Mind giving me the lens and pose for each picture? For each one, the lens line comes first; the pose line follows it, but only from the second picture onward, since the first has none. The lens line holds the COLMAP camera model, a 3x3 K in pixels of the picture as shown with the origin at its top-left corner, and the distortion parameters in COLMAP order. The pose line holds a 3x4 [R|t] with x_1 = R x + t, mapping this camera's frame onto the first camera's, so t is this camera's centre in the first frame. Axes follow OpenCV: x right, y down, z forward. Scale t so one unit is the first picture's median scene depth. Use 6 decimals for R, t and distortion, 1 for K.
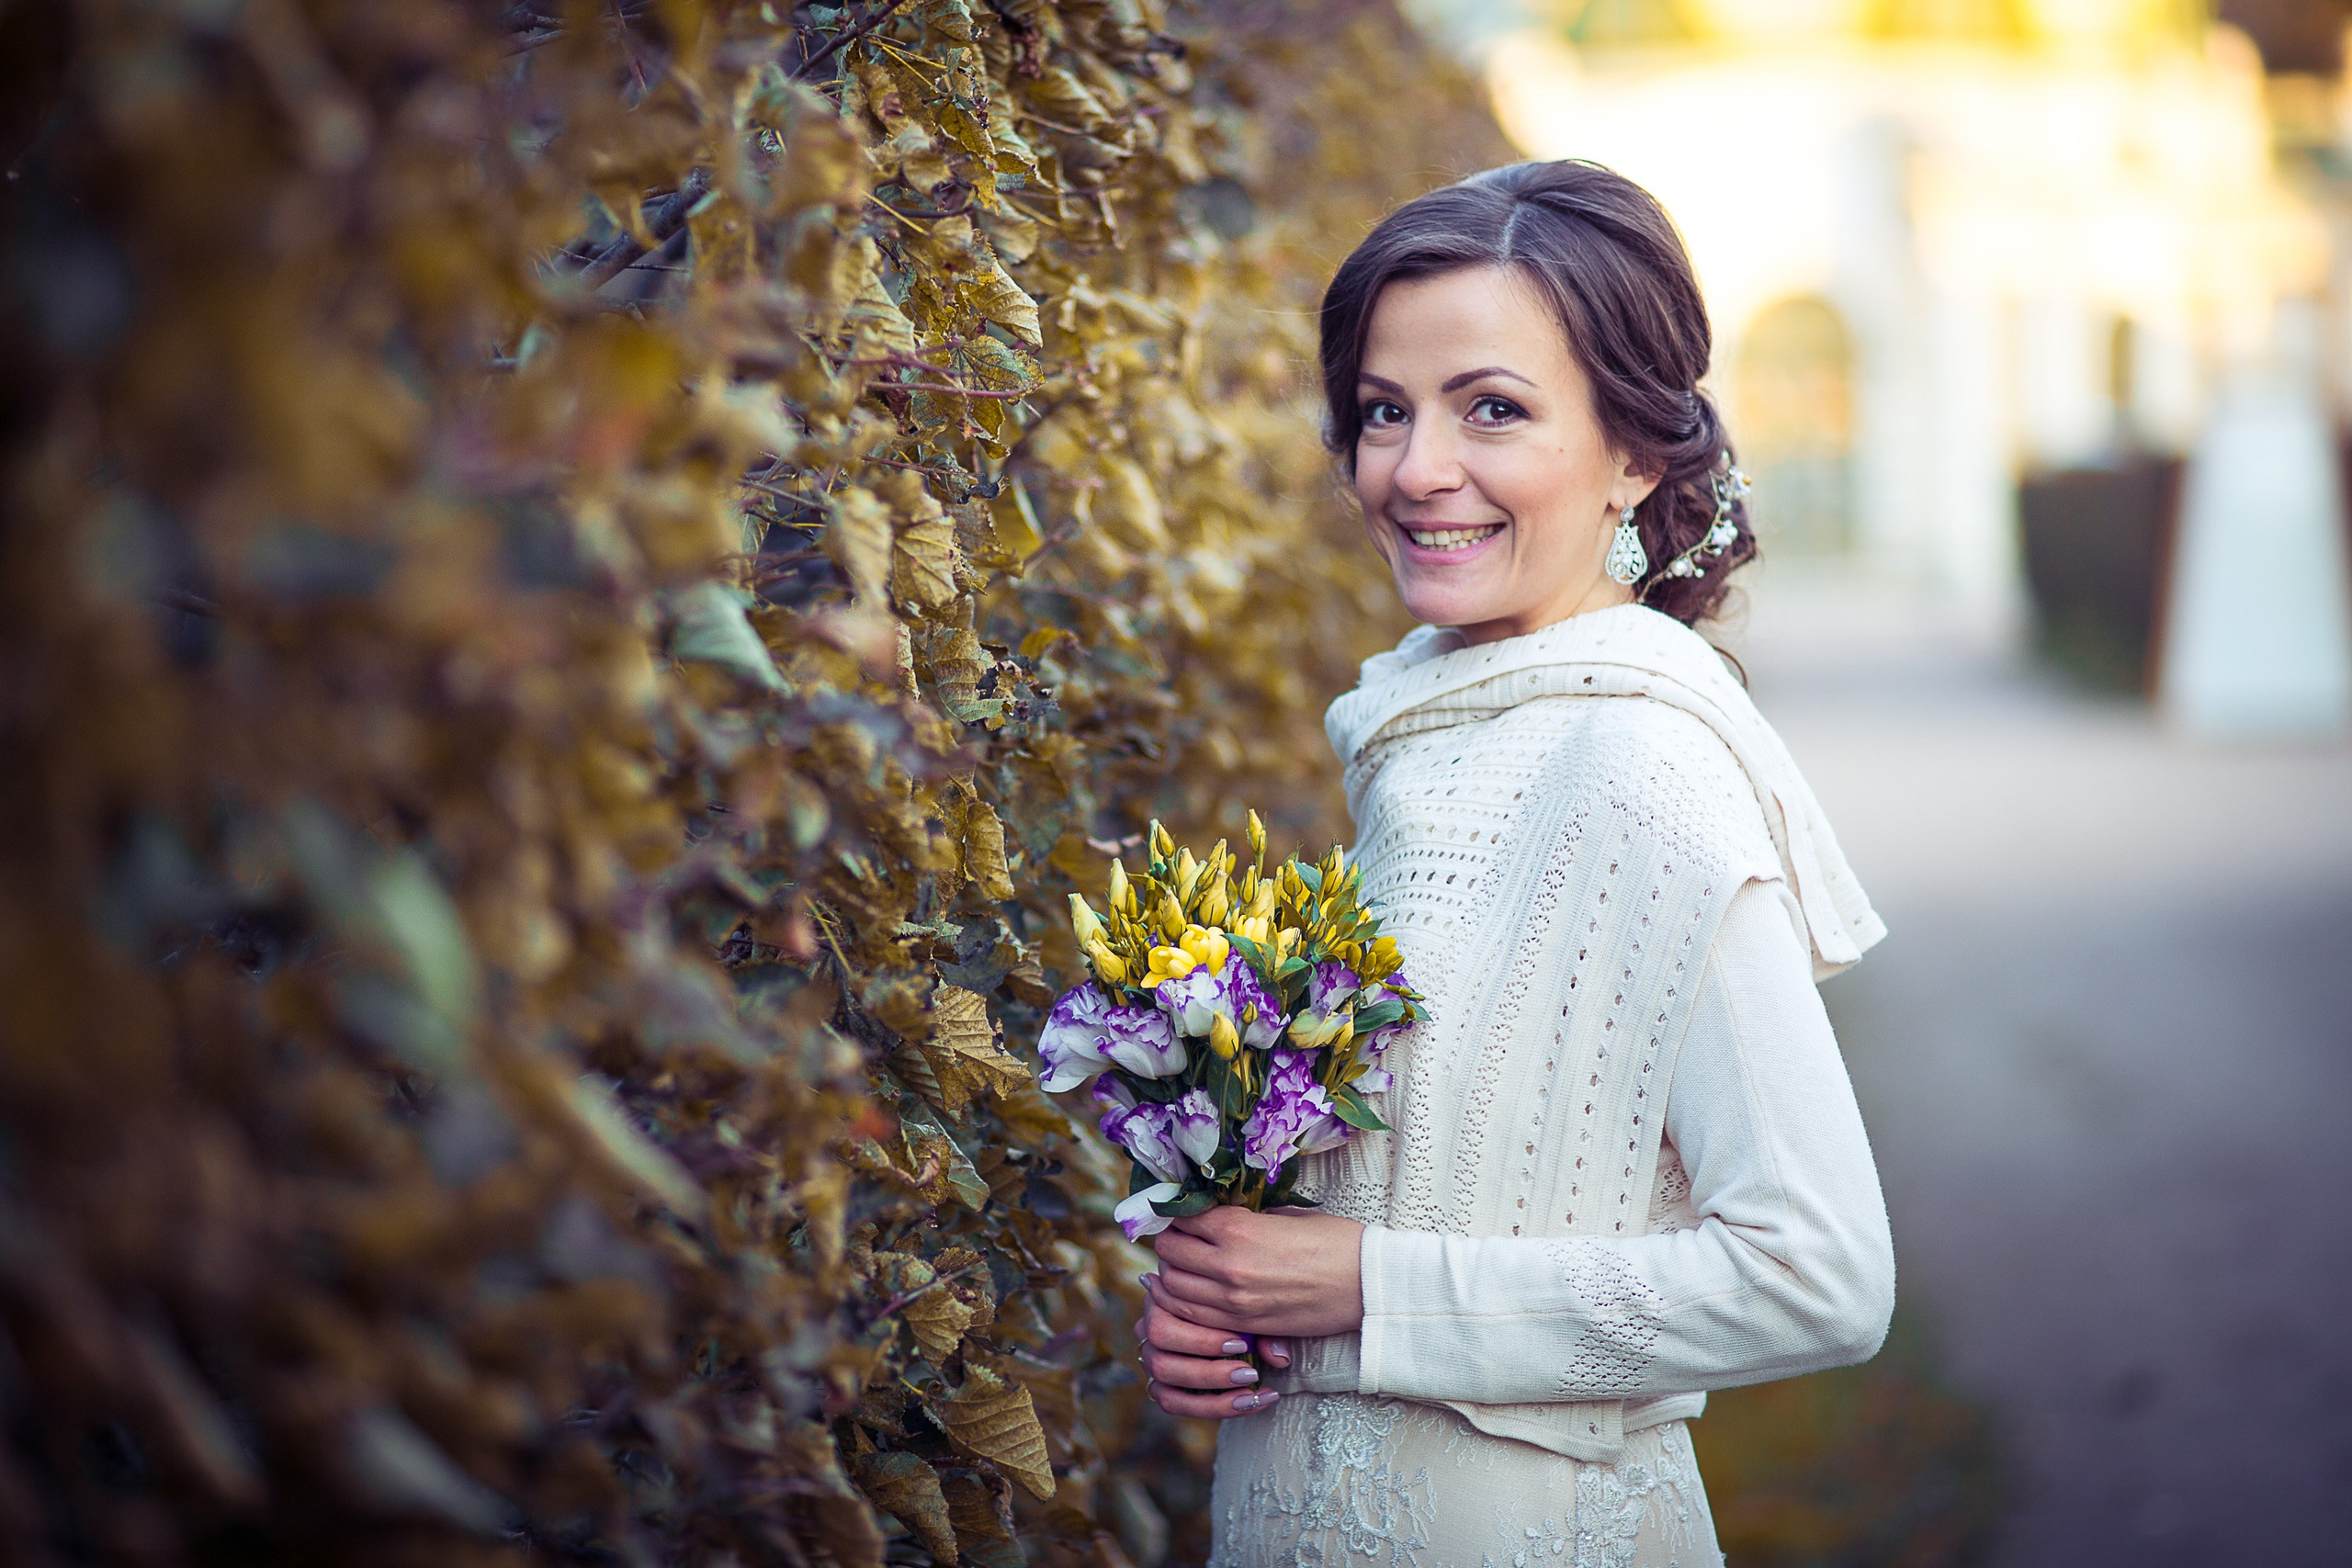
lens RADIAL K [[6540.2, 0, 1176.1], [0, 6540.2, 782.8], [0, 0, 1]] dist [-0.116638, 0.000000]
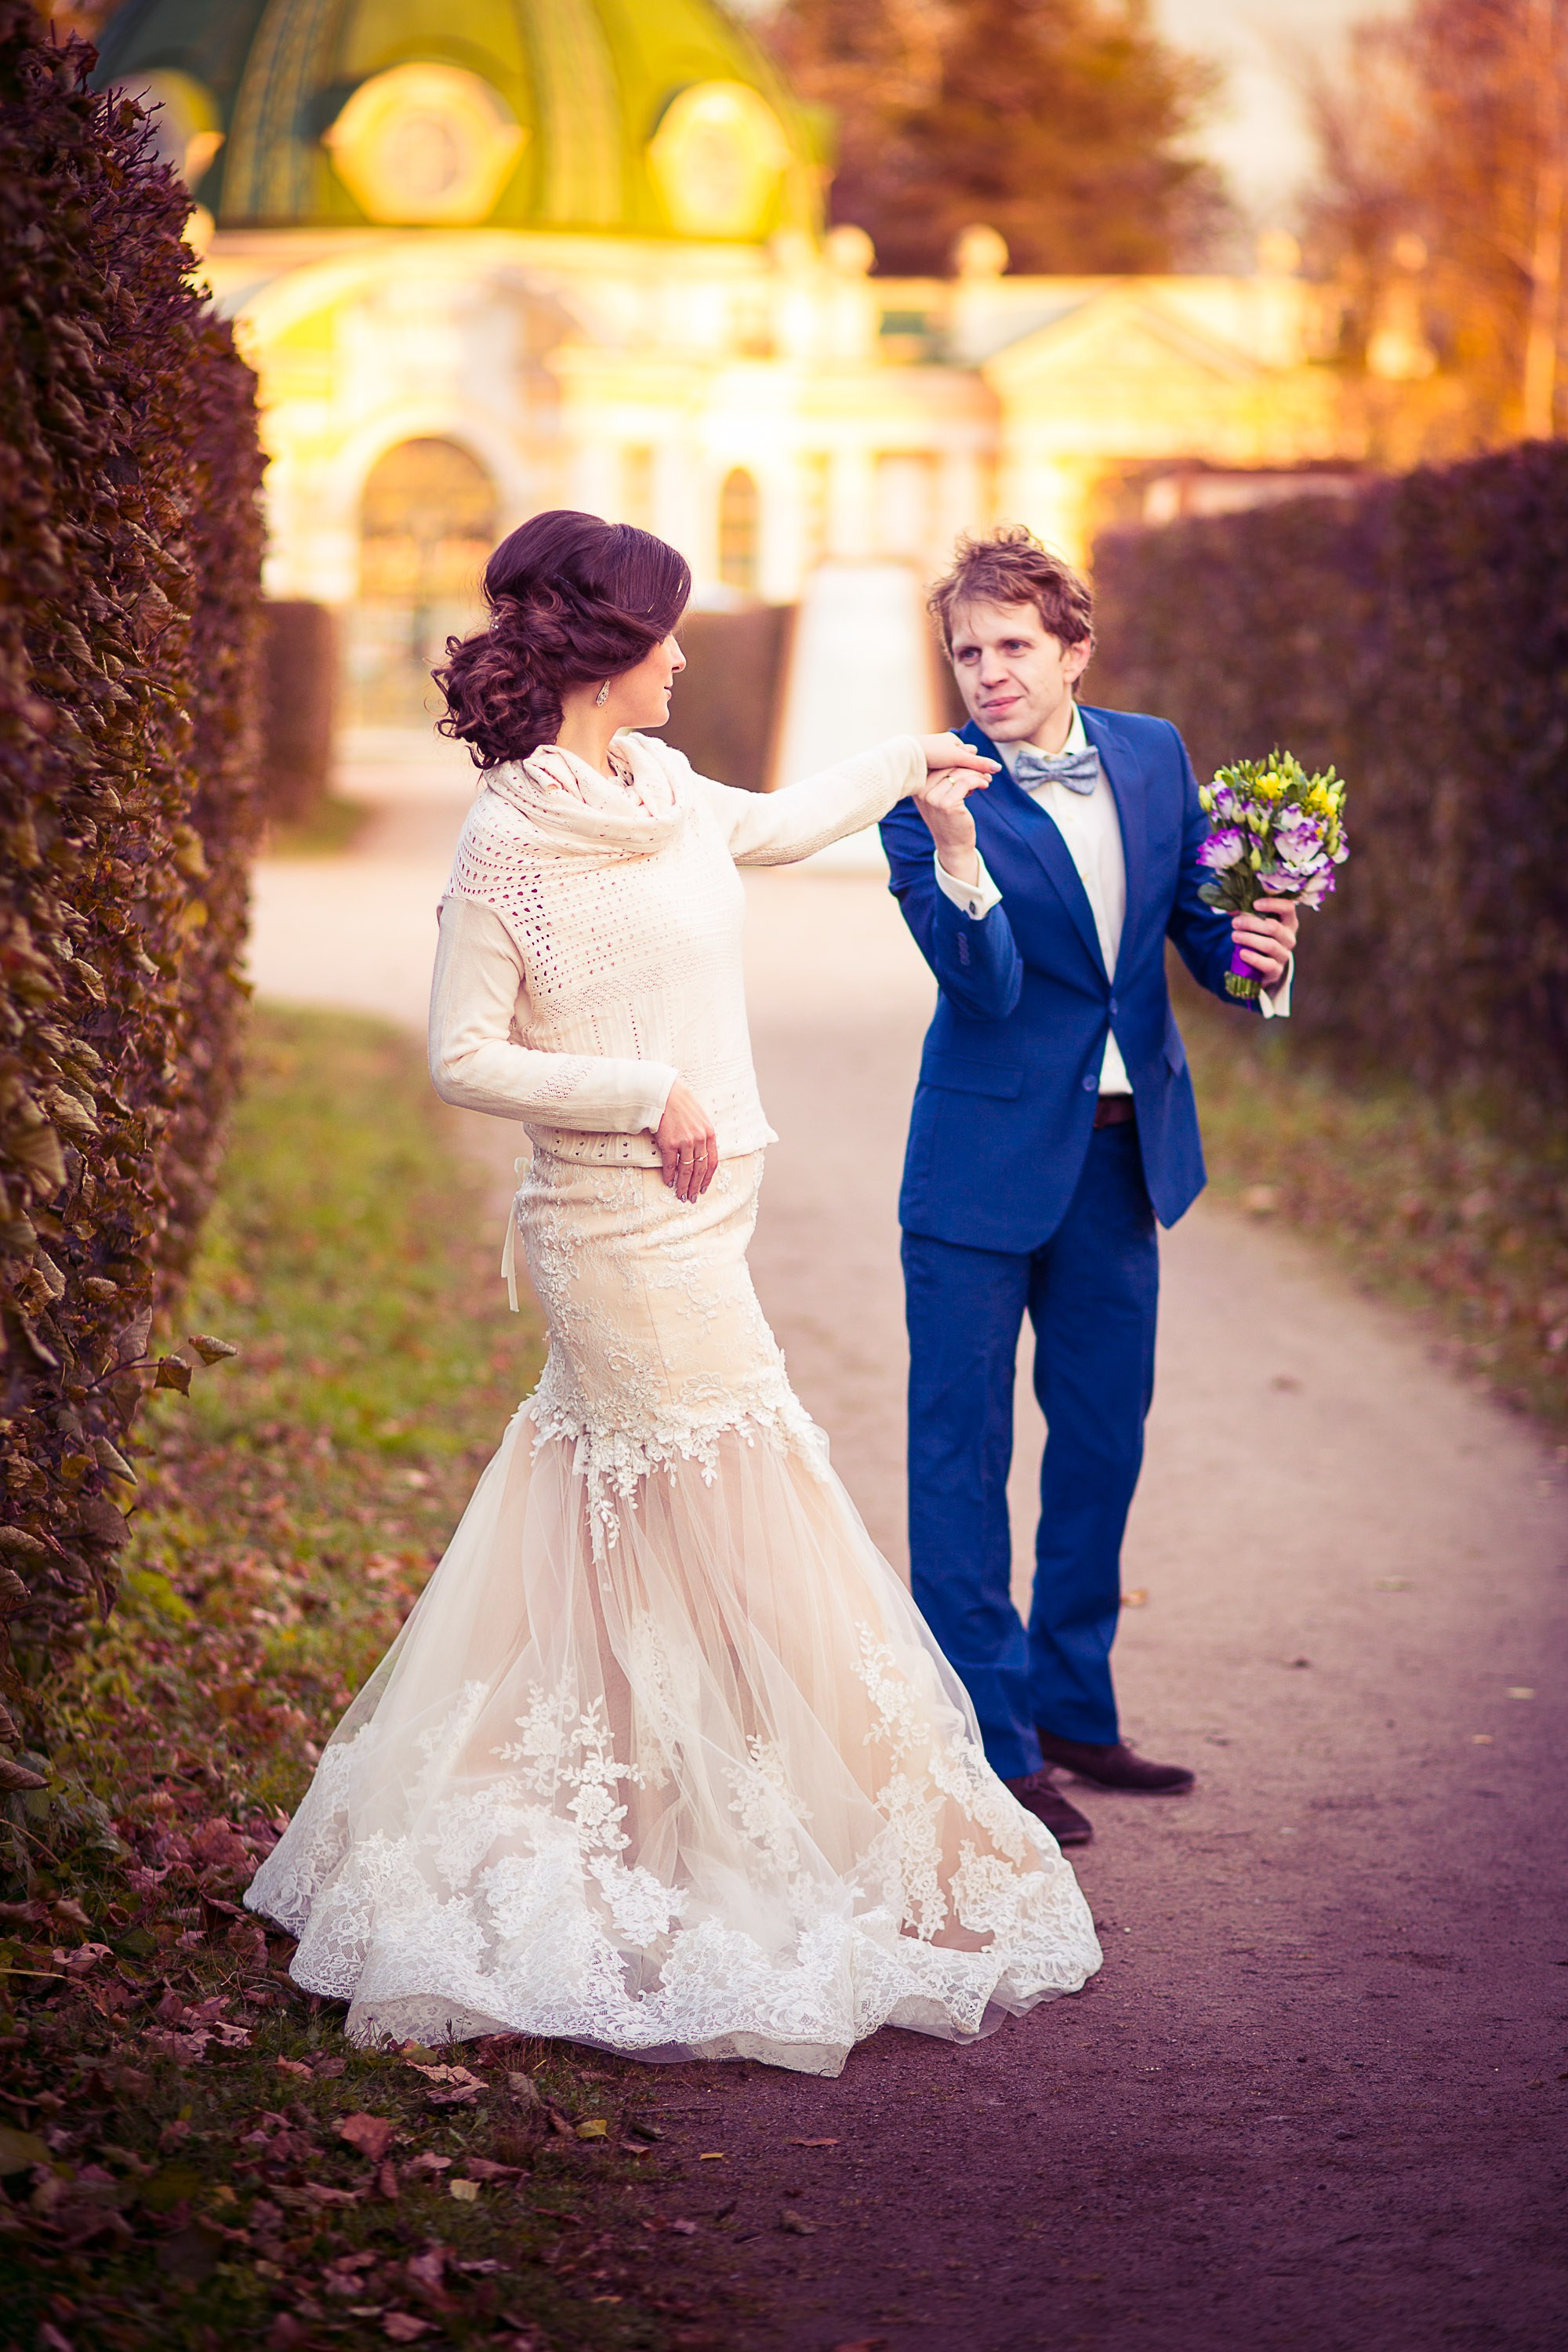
lens RADIAL K [[6540.8, 0, 784.2], [0, 6540.8, 1175.9], [0, 0, 1]] dist [-0.116638, 0.000000]
pose [[0.988688, 0.020039, 0.148645, -0.079747], [-0.026069, 0.998910, 0.038728, 0.024849], [-0.147707, -0.042165, 0.988132, -0.750846]]
